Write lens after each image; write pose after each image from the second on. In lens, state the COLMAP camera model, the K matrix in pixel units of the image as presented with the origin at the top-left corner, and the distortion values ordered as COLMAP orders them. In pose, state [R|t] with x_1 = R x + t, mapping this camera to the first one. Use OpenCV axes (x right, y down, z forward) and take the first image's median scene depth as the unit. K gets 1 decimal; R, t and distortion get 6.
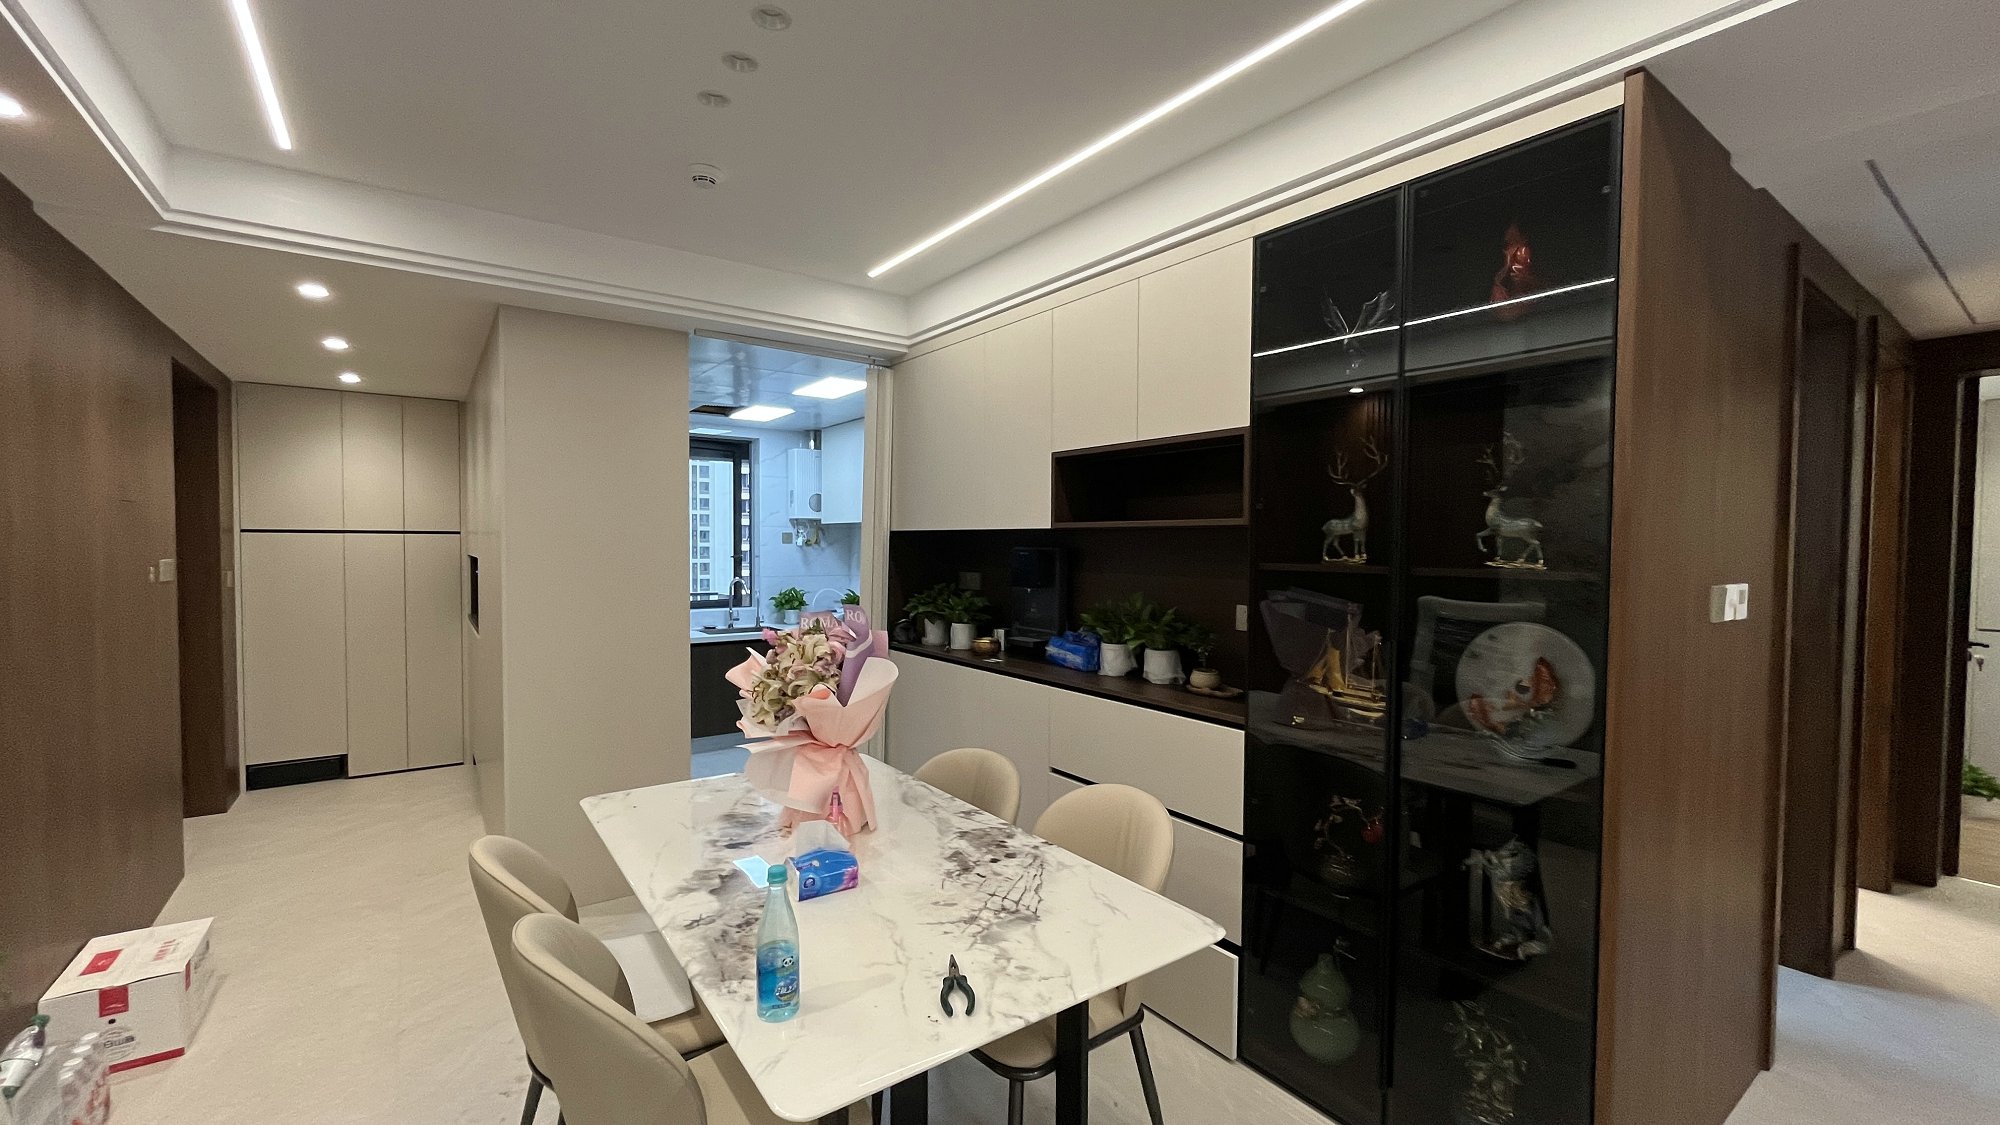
lens RADIAL K [[816.3, 0, 997.6], [0, 816.3, 567.0], [0, 0, 1]] dist [0.001727, 0.000225]
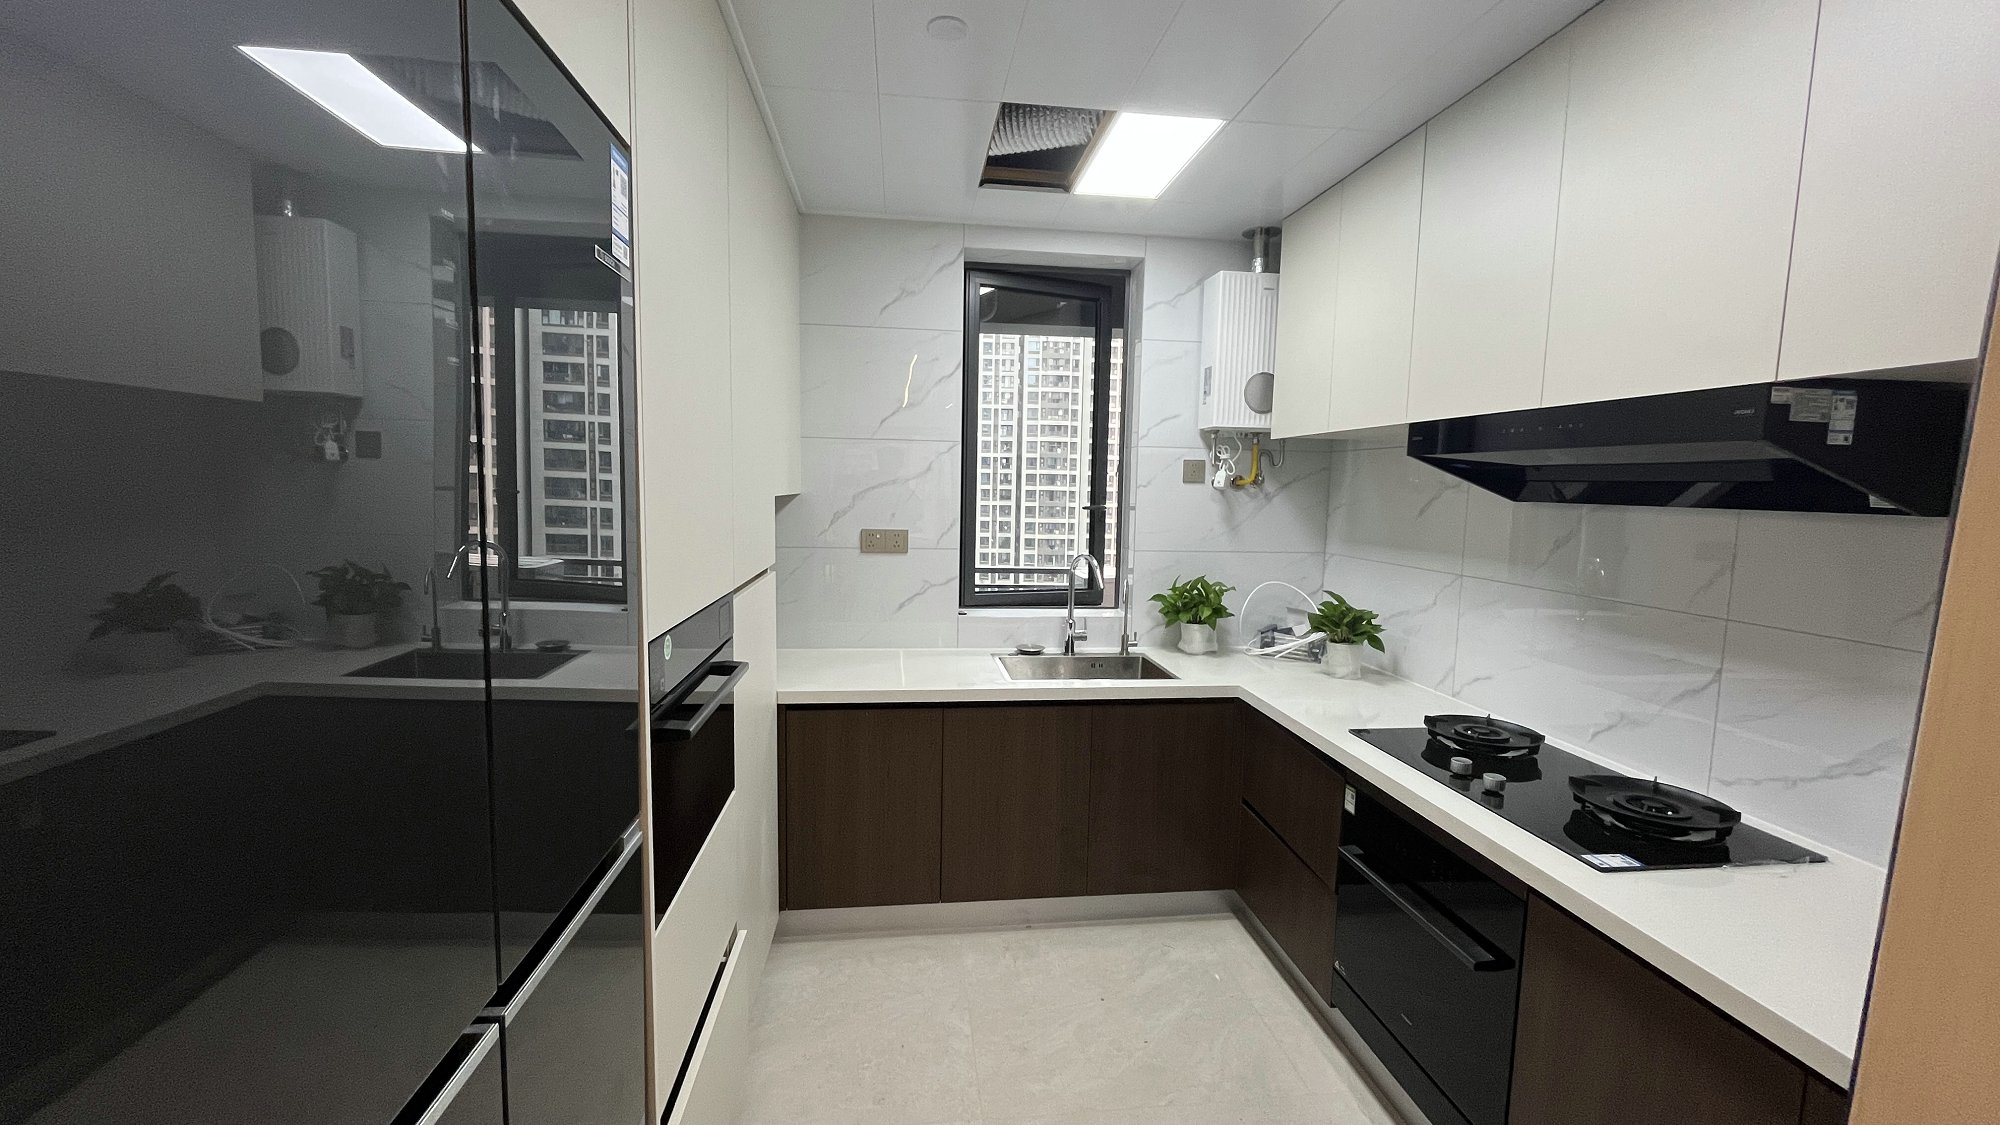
lens RADIAL K [[806.2, 0, 1001.8], [0, 806.2, 567.6], [0, 0, 1]] dist [-0.002884, -0.000732]
pose [[0.877922, 0.062626, -0.474691, -0.129578], [-0.030634, 0.996725, 0.074843, -0.011451], [0.477823, -0.051165, 0.876965, 0.531720]]
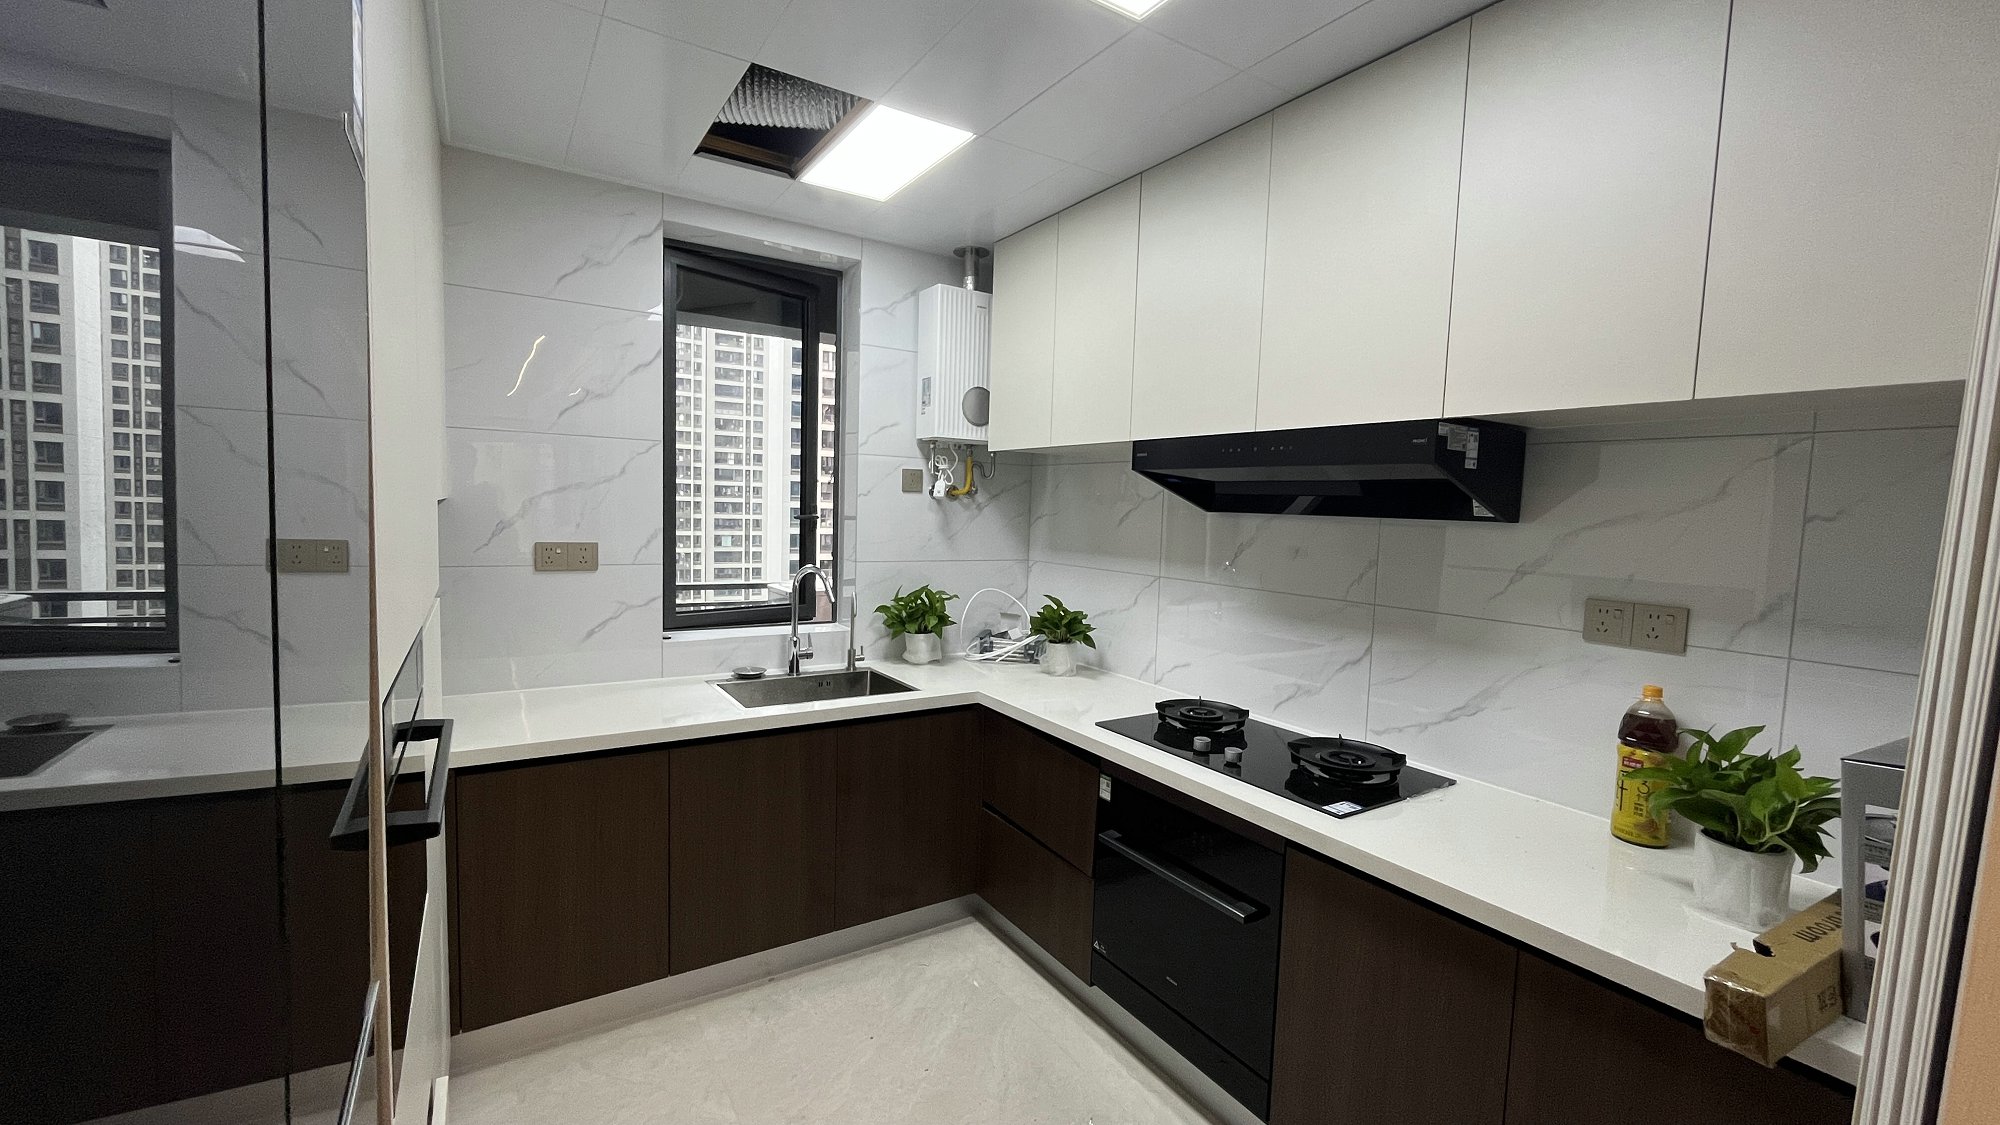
lens RADIAL K [[807.6, 0, 999.1], [0, 807.6, 566.9], [0, 0, 1]] dist [0.000163, 0.000340]
pose [[0.998122, 0.031592, -0.052491, -0.181614], [-0.029198, 0.998525, 0.045764, -0.008640], [0.053859, -0.044145, 0.997572, 0.531686]]
